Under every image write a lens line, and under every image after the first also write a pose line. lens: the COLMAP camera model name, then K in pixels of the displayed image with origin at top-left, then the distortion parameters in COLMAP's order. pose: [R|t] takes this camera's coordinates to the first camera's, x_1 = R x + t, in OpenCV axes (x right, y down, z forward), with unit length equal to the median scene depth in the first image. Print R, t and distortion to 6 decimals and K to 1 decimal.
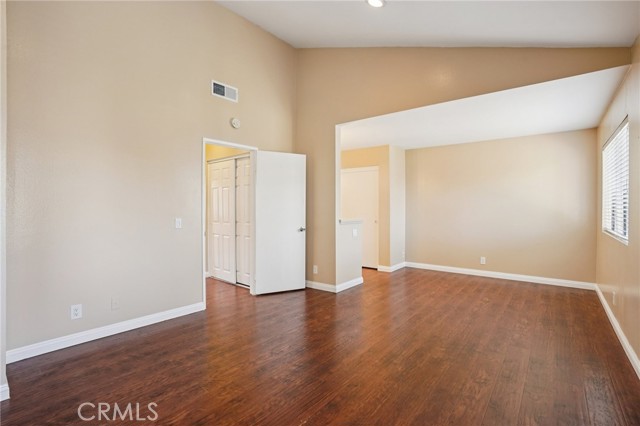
lens RADIAL K [[297.7, 0, 320.6], [0, 297.7, 210.5], [0, 0, 1]] dist [-0.075308, 0.031312]
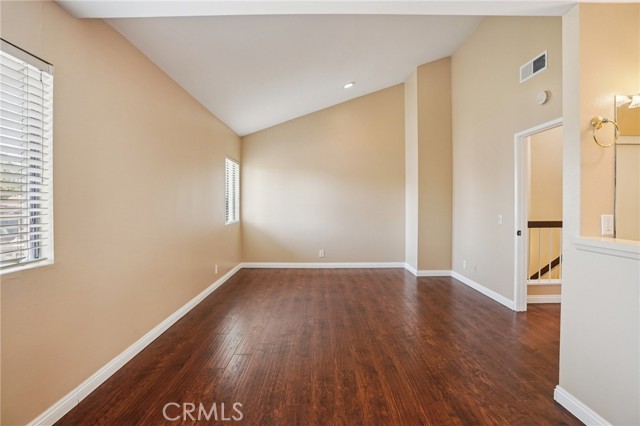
lens RADIAL K [[297.7, 0, 320.6], [0, 297.7, 210.5], [0, 0, 1]] dist [-0.075308, 0.031312]
pose [[-0.775045, 0.016188, -0.631699, 0.740875], [0.005298, 0.999803, 0.019121, -0.016173], [0.631884, 0.011473, -0.774978, 1.396959]]
